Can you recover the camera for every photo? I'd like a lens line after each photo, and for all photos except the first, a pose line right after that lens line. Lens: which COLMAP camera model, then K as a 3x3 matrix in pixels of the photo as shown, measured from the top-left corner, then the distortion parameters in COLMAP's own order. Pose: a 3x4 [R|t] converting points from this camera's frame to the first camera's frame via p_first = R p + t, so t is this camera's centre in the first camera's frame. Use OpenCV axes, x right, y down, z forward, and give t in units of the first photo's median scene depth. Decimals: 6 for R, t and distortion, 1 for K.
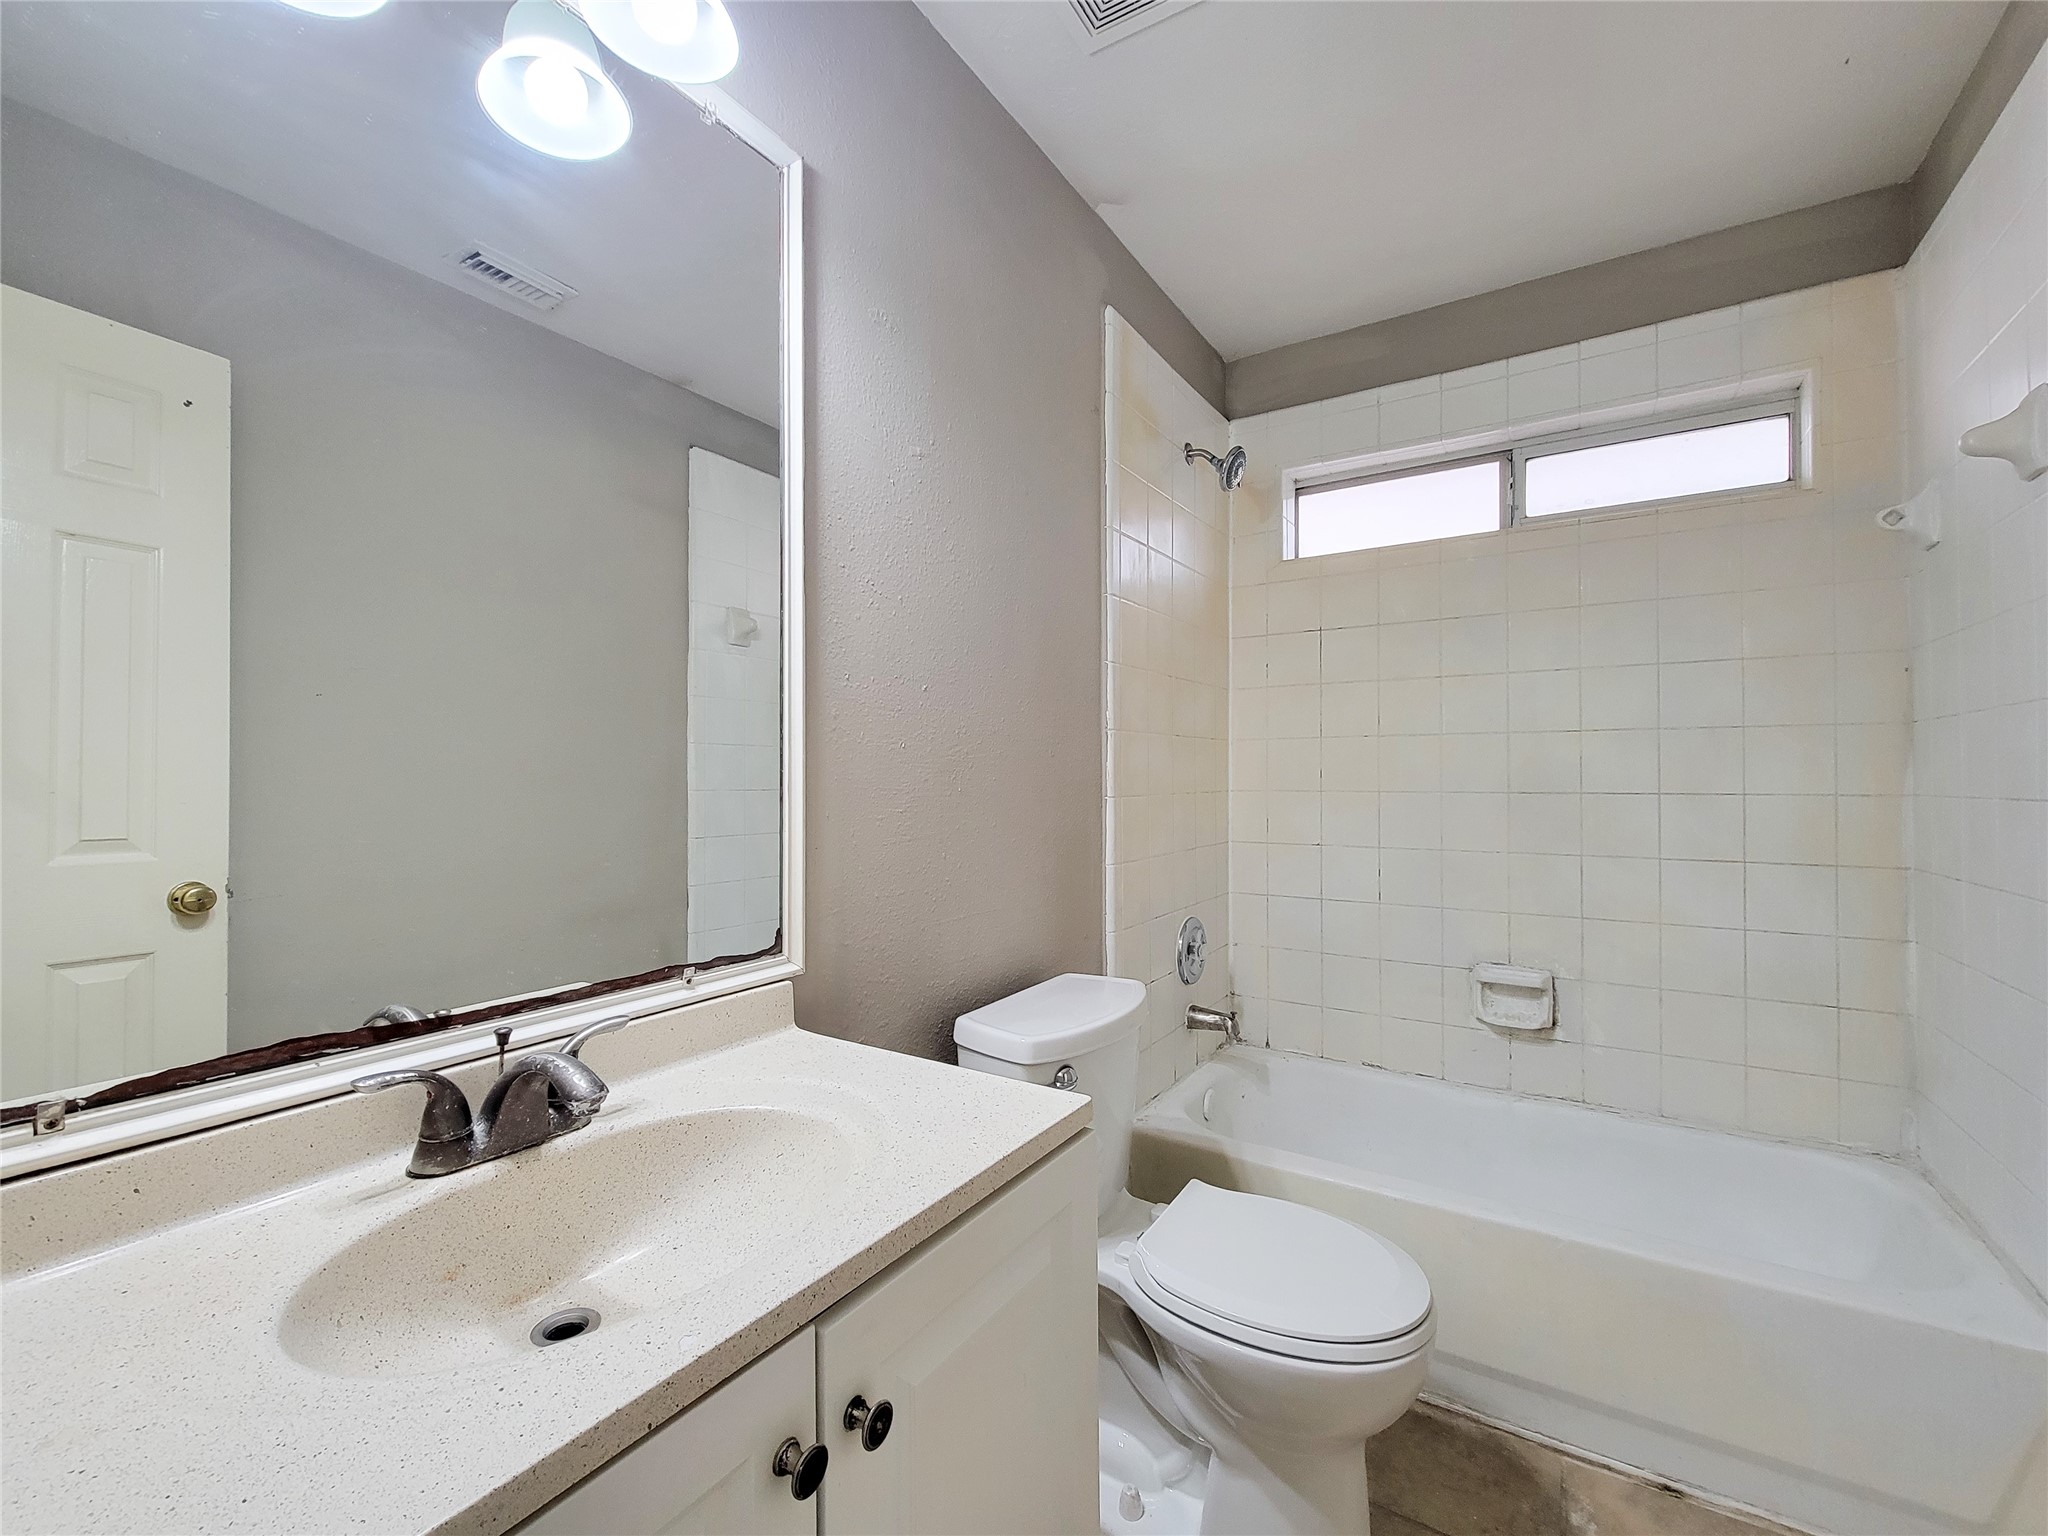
lens RADIAL K [[860.6, 0, 1021.5], [0, 860.6, 772.1], [0, 0, 1]] dist [0.007899, -0.004371]
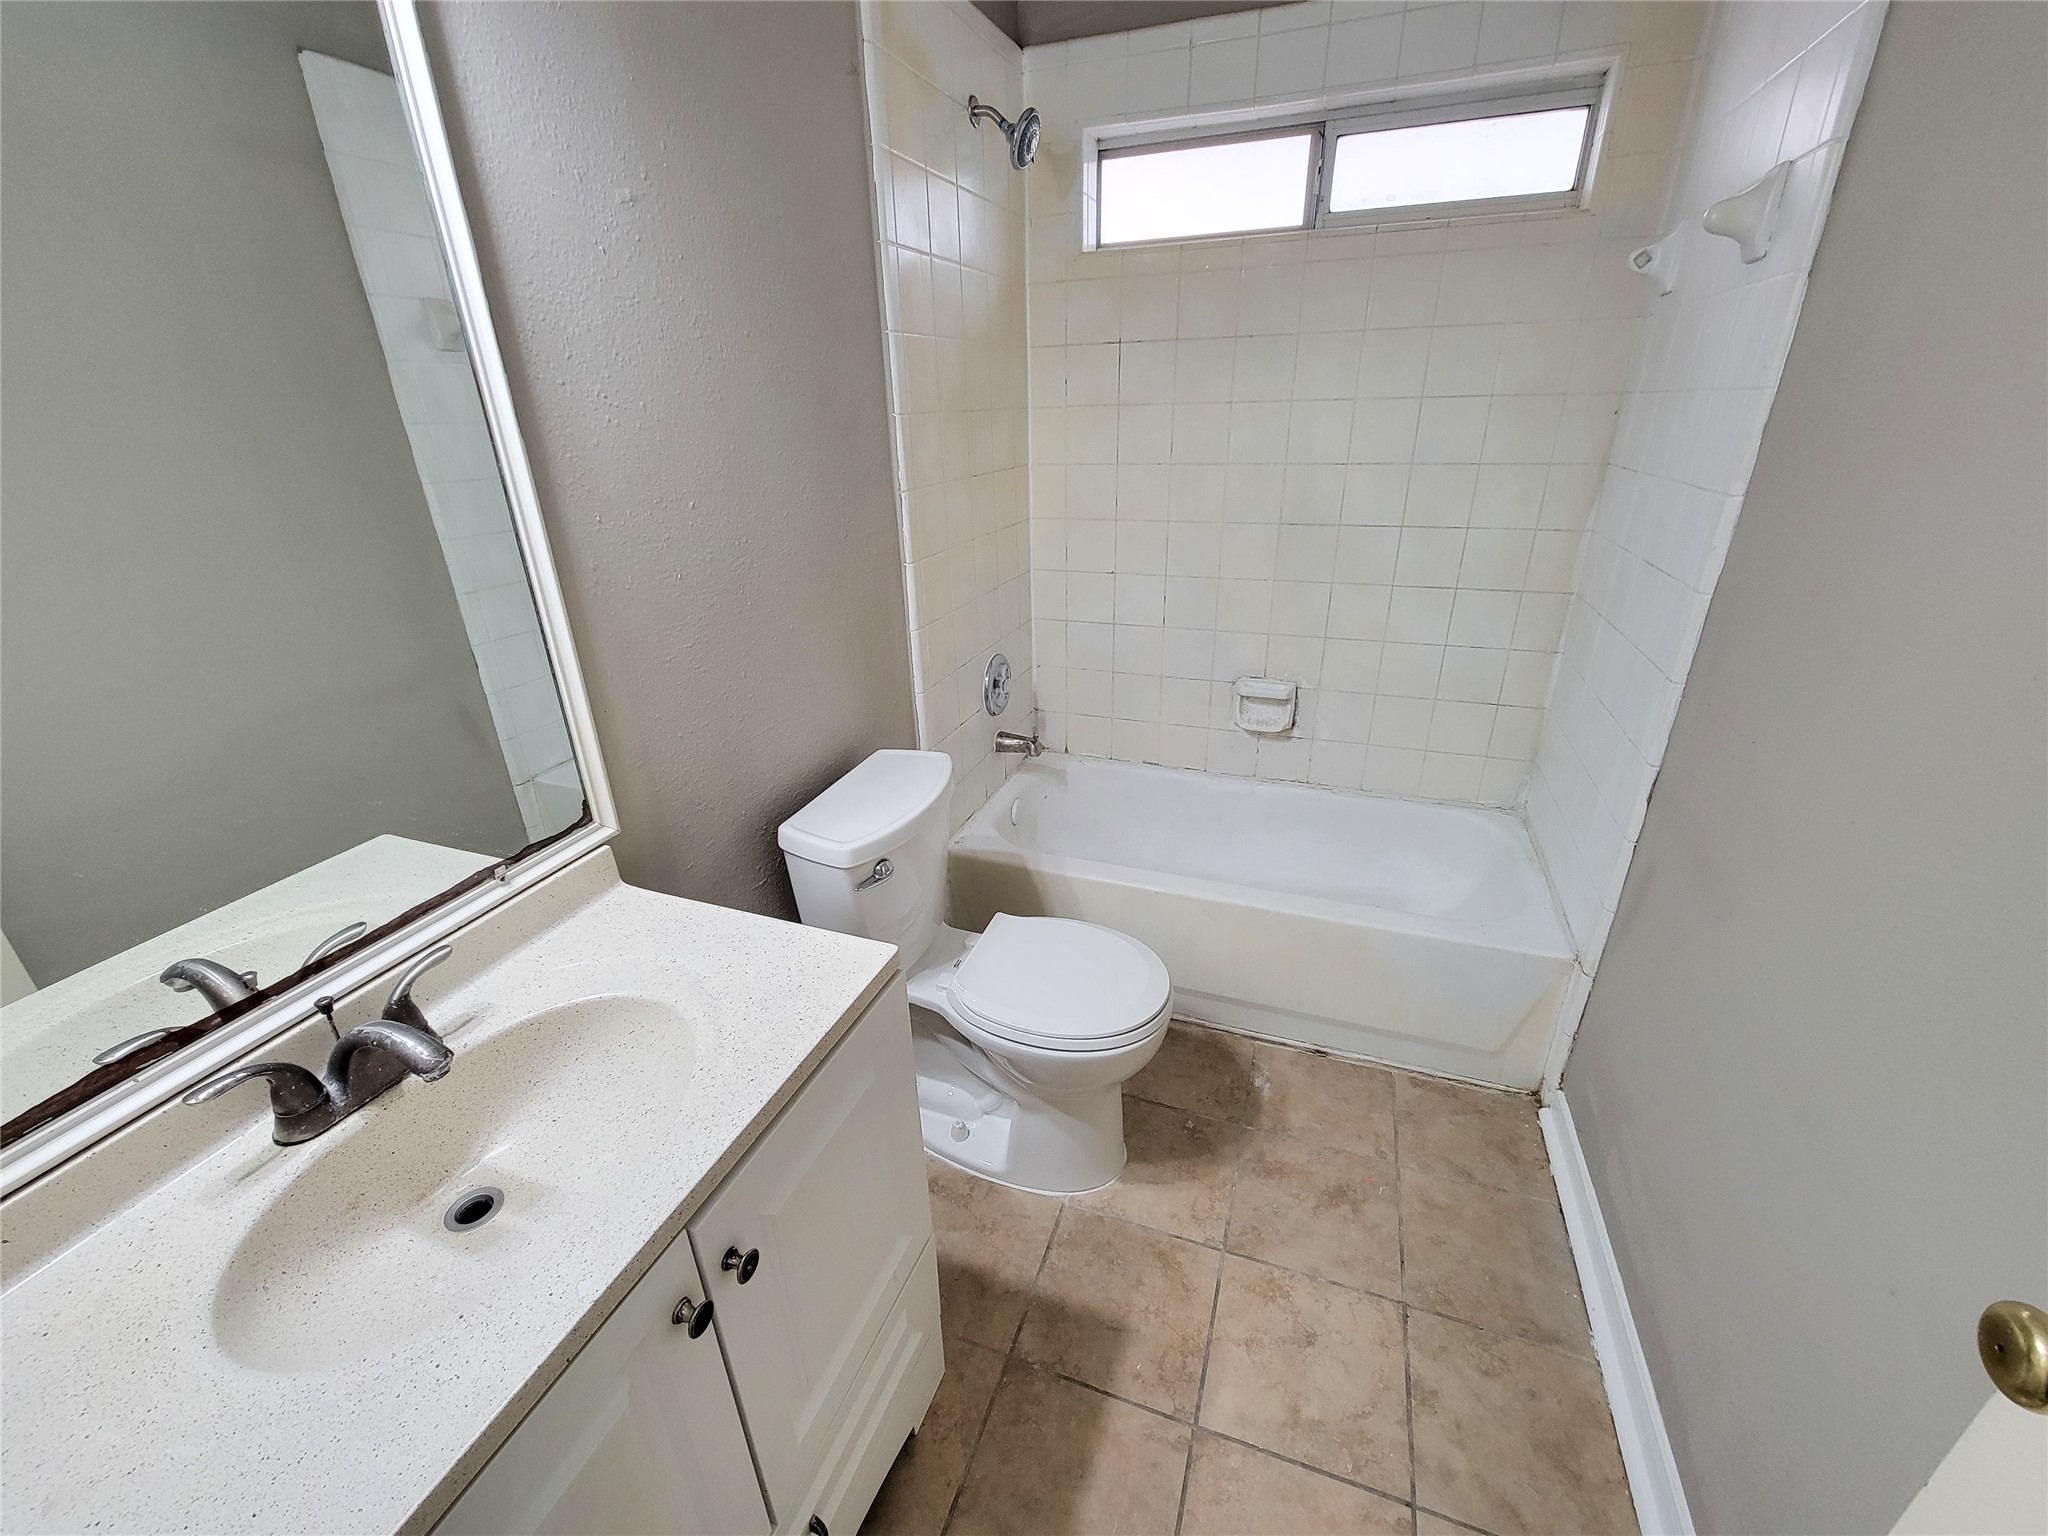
lens RADIAL K [[837.3, 0, 1023.6], [0, 837.3, 753.2], [0, 0, 1]] dist [0.006221, -0.004183]
pose [[0.977897, -0.107098, 0.179578, 0.039443], [0.024111, 0.910888, 0.411948, -0.189921], [-0.207694, -0.398512, 0.893337, 0.019089]]
